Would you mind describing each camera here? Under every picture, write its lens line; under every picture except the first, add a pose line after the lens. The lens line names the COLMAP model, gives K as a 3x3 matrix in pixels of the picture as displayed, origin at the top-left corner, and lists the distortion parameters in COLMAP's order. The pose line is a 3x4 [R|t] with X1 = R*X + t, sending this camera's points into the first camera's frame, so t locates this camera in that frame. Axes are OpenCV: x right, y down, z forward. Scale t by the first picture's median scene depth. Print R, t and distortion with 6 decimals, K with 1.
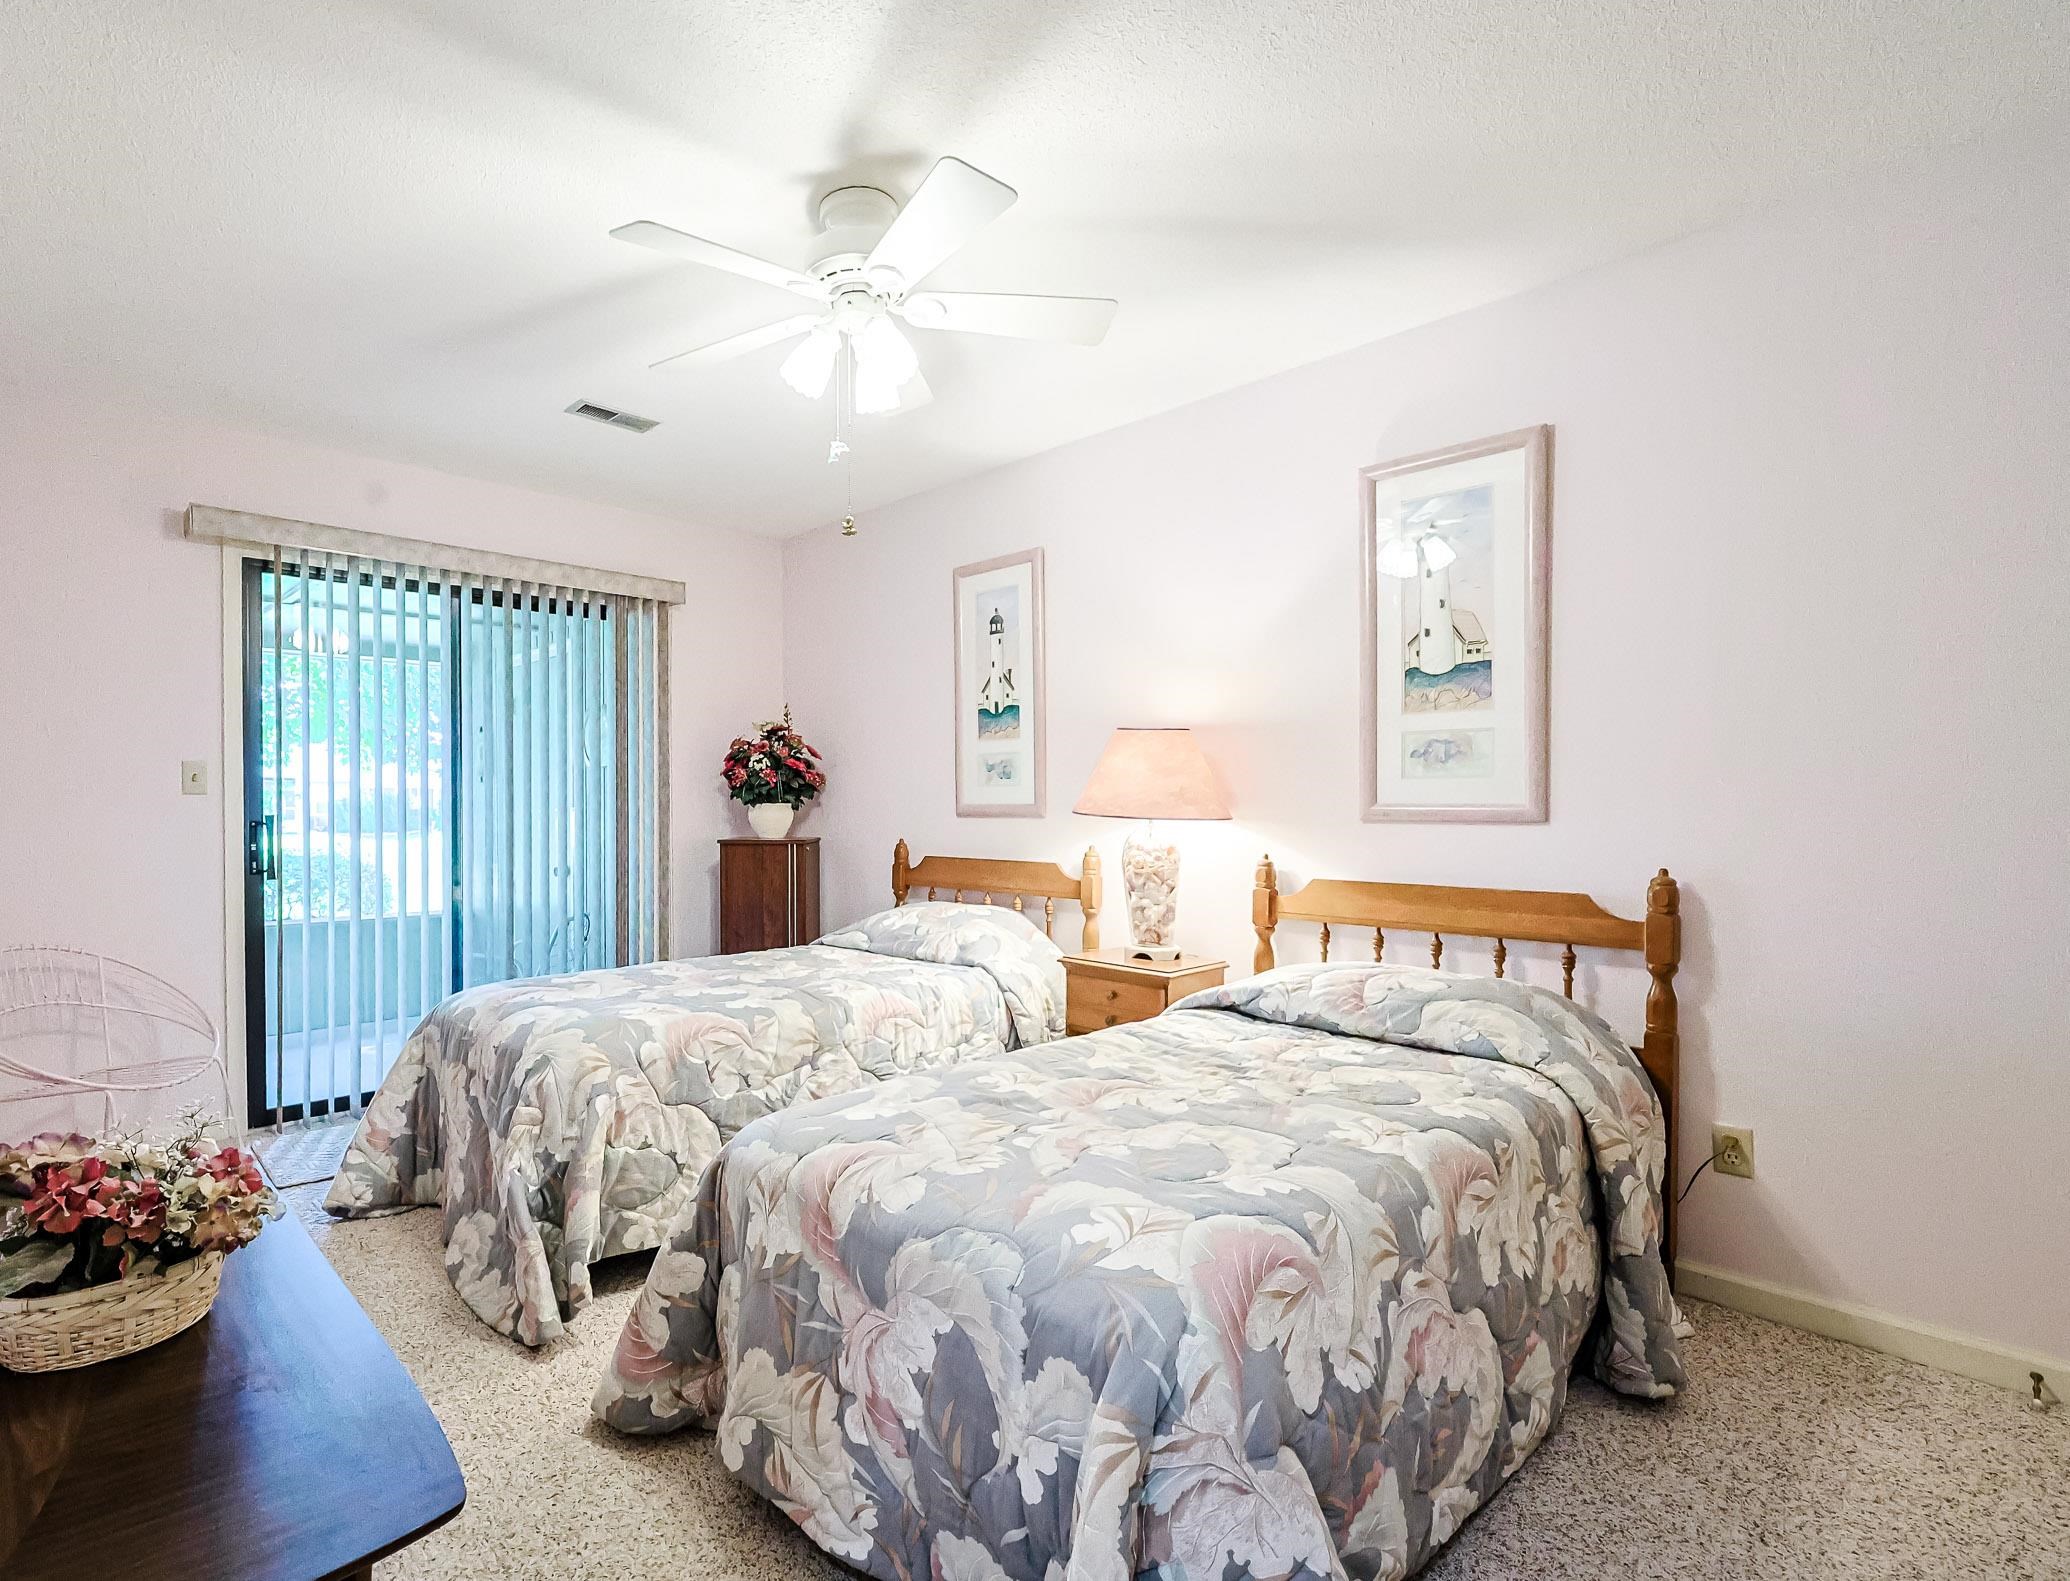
lens RADIAL K [[1025.9, 0, 890.8], [0, 1025.9, 819.3], [0, 0, 1]] dist [-0.001955, 0.000319]
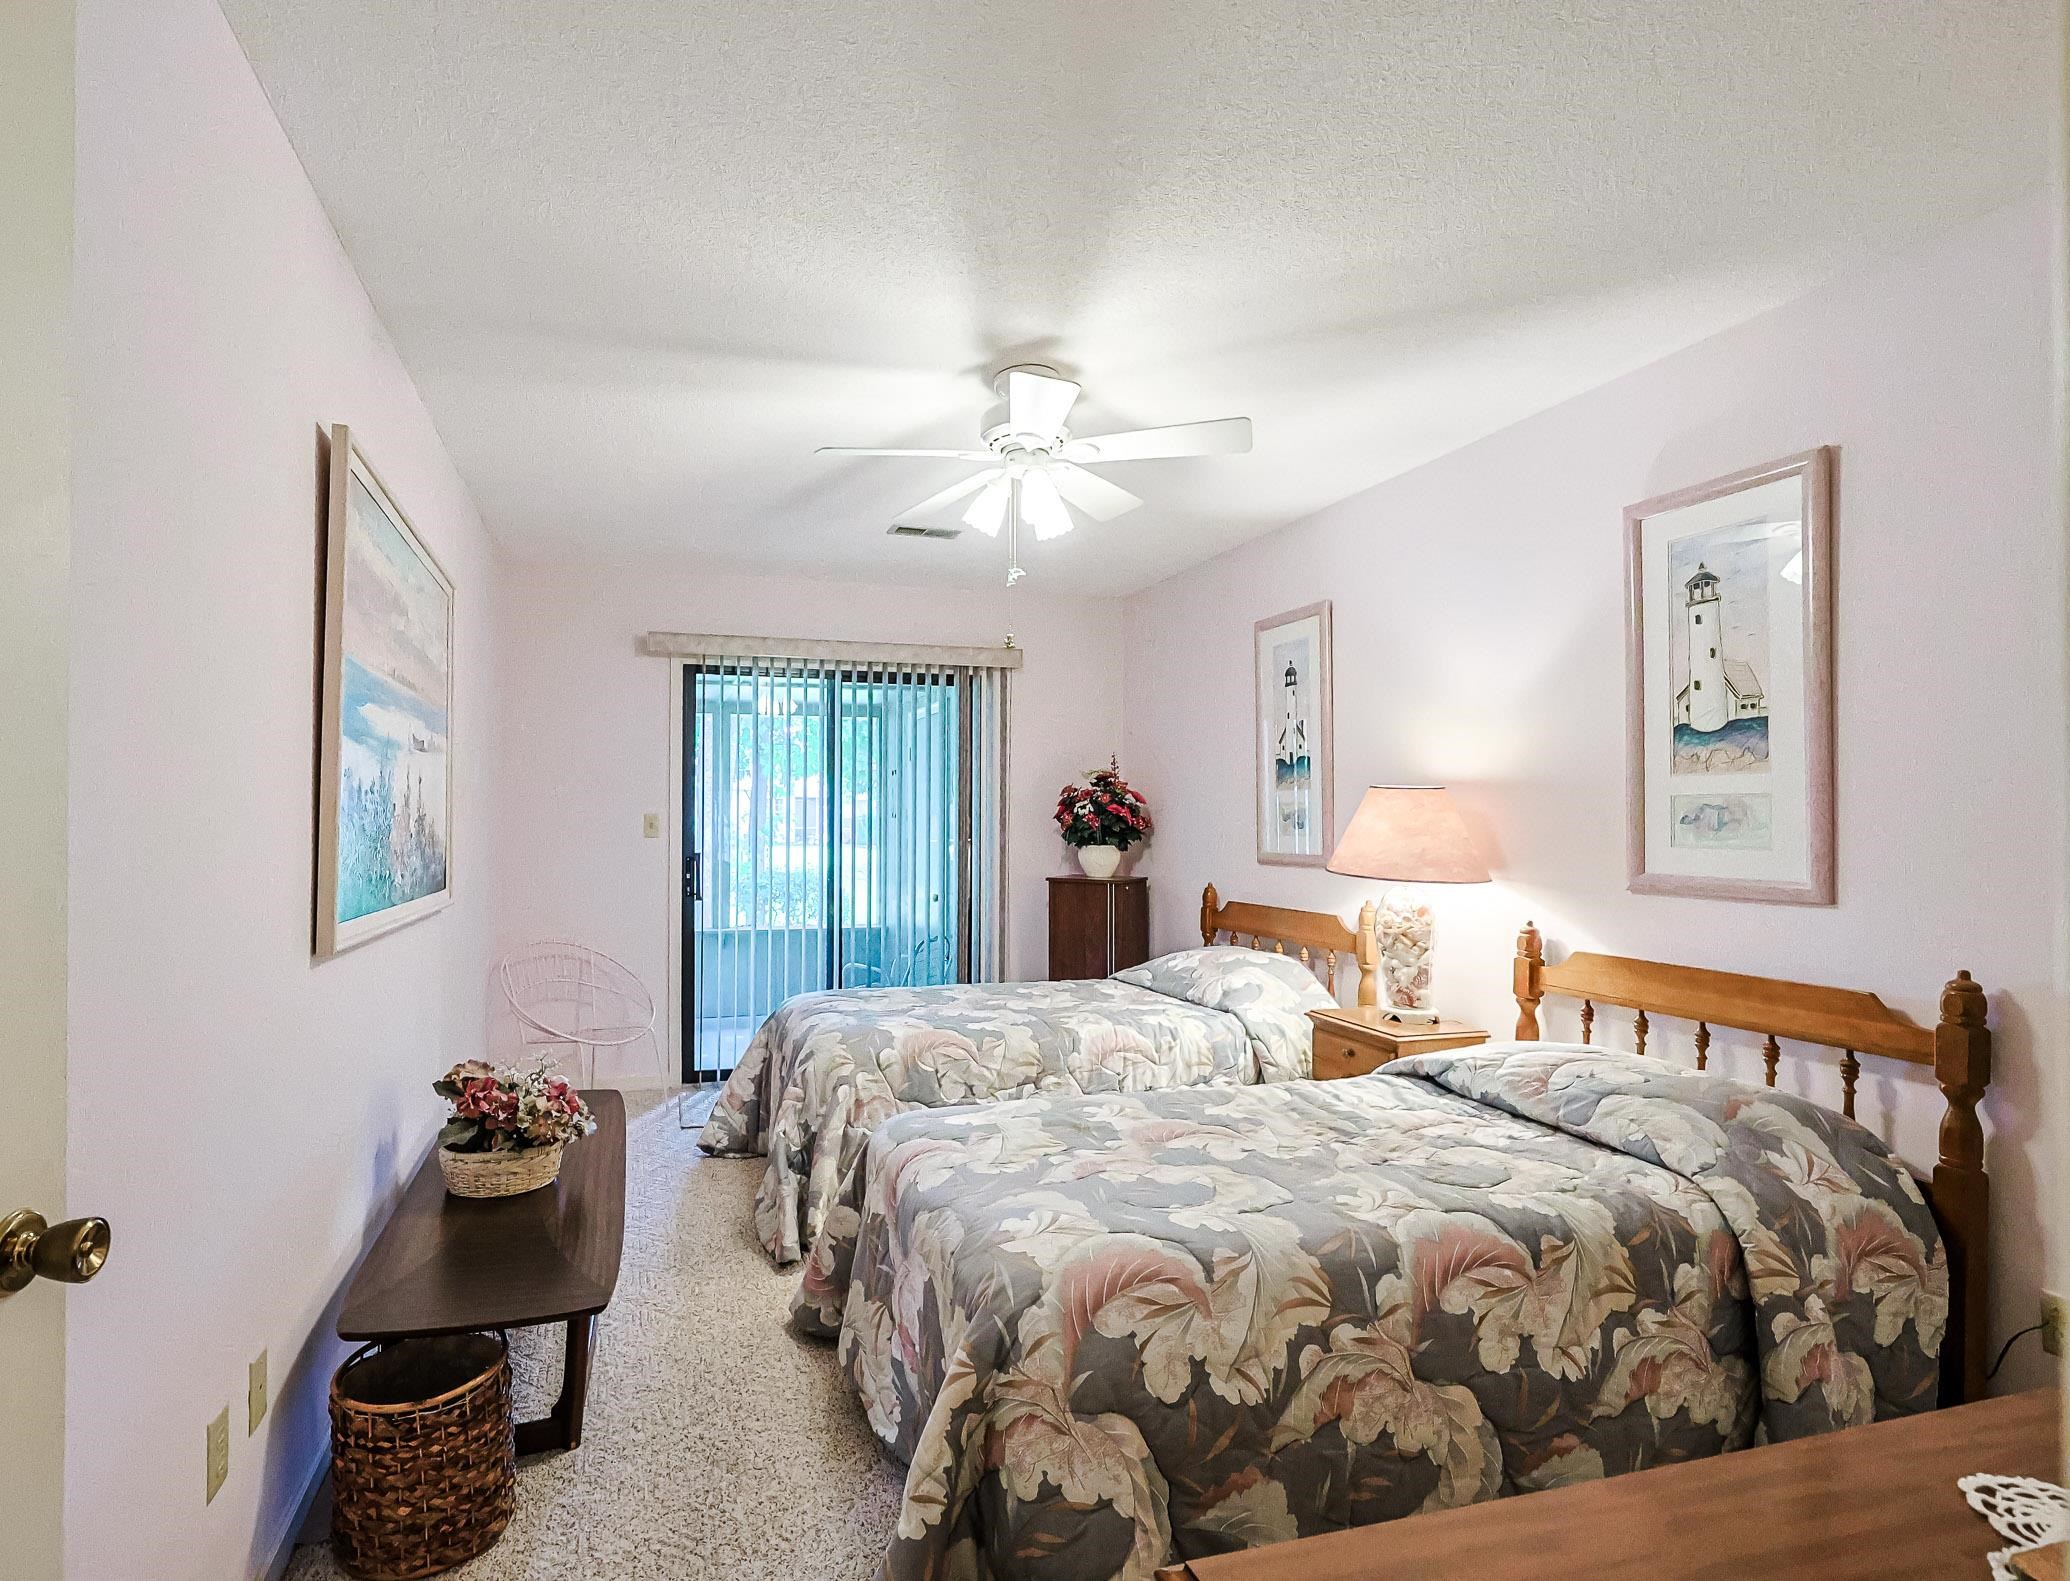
lens RADIAL K [[1025.9, 0, 890.8], [0, 1025.9, 819.3], [0, 0, 1]] dist [-0.001955, 0.000319]
pose [[0.890301, 0.006000, -0.455333, 0.324727], [-0.012620, 0.999854, -0.011501, -0.048844], [0.455198, 0.015986, 0.890247, -0.123463]]
